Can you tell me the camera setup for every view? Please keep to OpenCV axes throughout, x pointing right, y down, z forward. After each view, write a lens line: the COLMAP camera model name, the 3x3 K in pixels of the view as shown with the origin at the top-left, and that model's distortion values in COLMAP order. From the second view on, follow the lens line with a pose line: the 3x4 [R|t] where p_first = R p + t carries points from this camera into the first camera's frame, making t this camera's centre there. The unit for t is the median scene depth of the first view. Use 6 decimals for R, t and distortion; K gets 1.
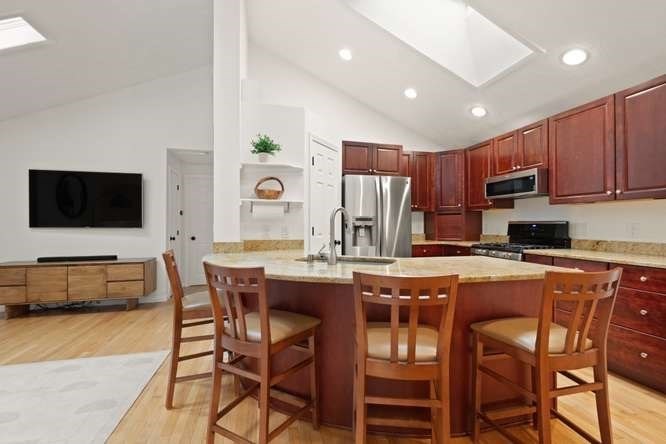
lens RADIAL K [[304.8, 0, 330.3], [0, 304.8, 215.2], [0, 0, 1]] dist [0.014701, -0.000005]
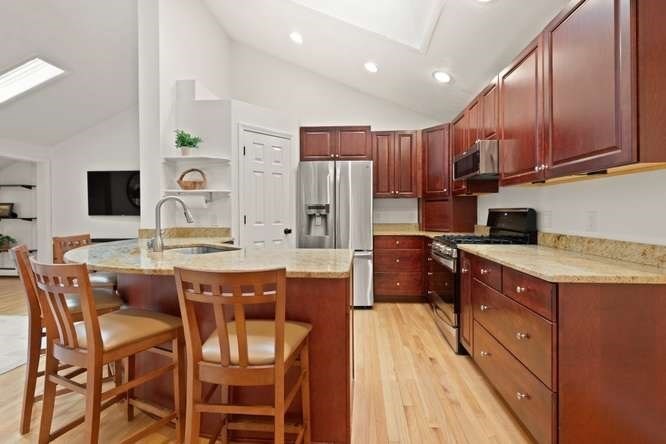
lens RADIAL K [[304.8, 0, 311.7], [0, 304.8, 207.3], [0, 0, 1]] dist [0.014701, -0.000005]
pose [[0.944411, -0.007640, -0.328679, 0.499228], [0.011688, 0.999878, 0.010343, 0.003186], [0.328560, -0.013610, 0.944385, 0.110677]]
